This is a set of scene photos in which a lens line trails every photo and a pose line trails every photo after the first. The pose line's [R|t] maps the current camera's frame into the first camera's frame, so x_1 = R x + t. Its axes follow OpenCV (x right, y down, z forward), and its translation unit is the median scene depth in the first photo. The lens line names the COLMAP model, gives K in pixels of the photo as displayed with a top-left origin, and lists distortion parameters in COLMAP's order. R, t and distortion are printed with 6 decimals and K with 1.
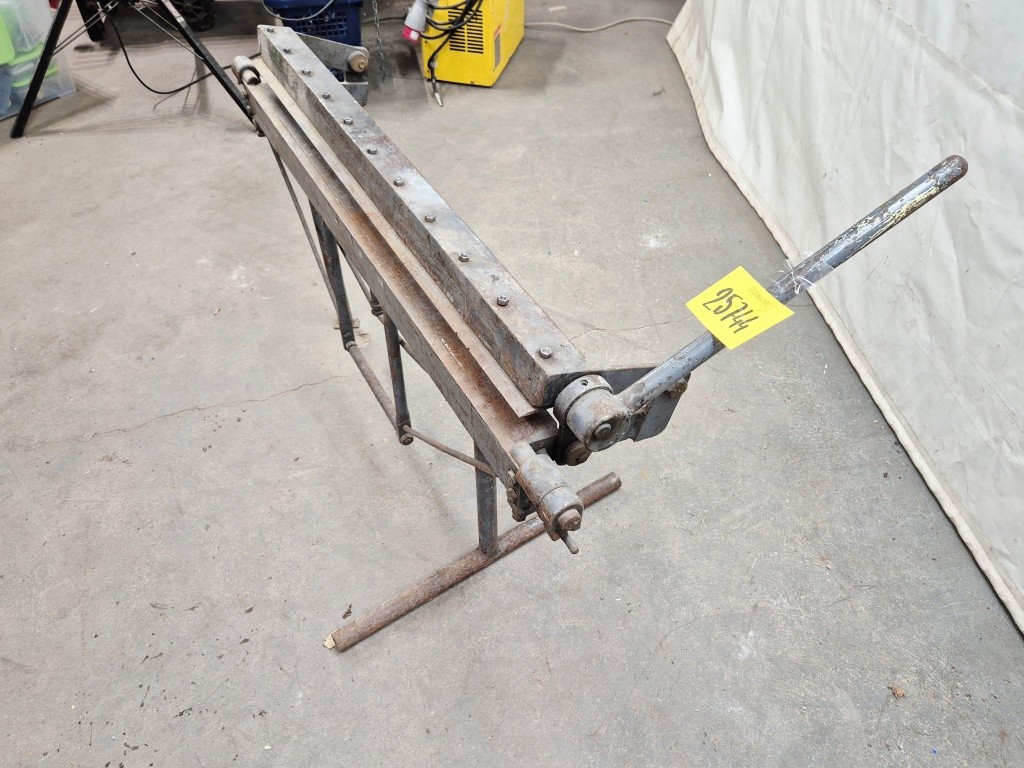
lens RADIAL K [[685.3, 0, 512.4], [0, 685.3, 383.4], [0, 0, 1]] dist [0.054413, -0.044404]
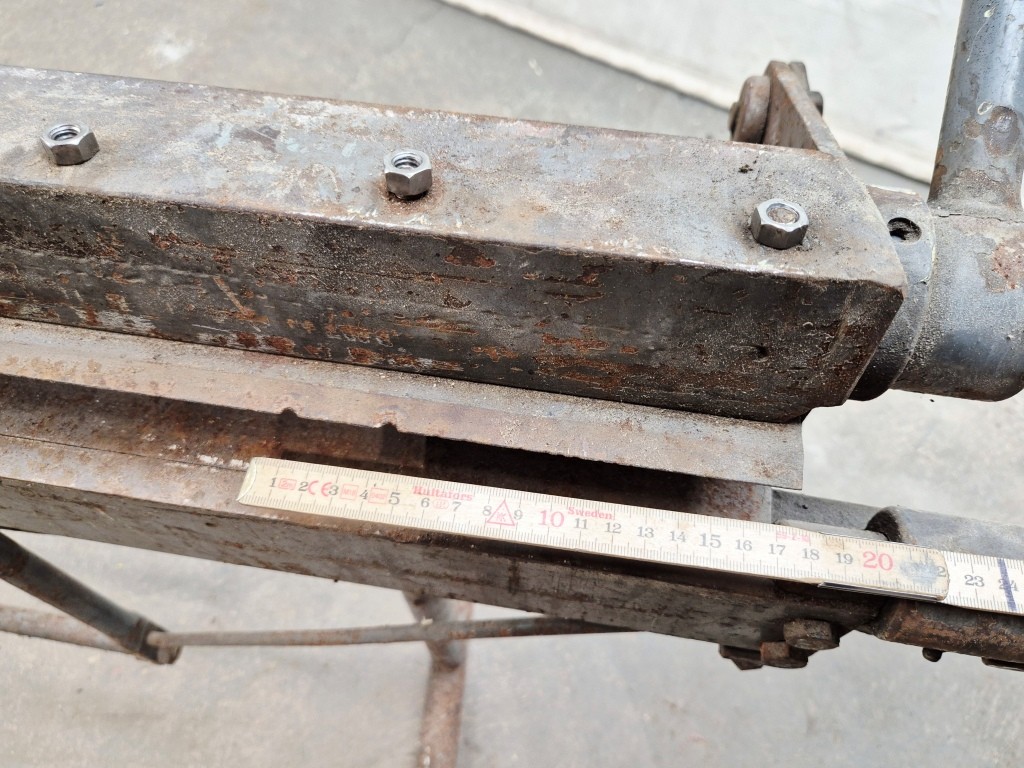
lens RADIAL K [[752.1, 0, 511.7], [0, 752.1, 384.1], [0, 0, 1]] dist [0.000426, -0.002882]
pose [[0.630098, -0.677150, 0.380058, -0.090042], [0.578297, 0.735842, 0.352291, -0.091848], [-0.518216, -0.002191, 0.855247, 0.510085]]
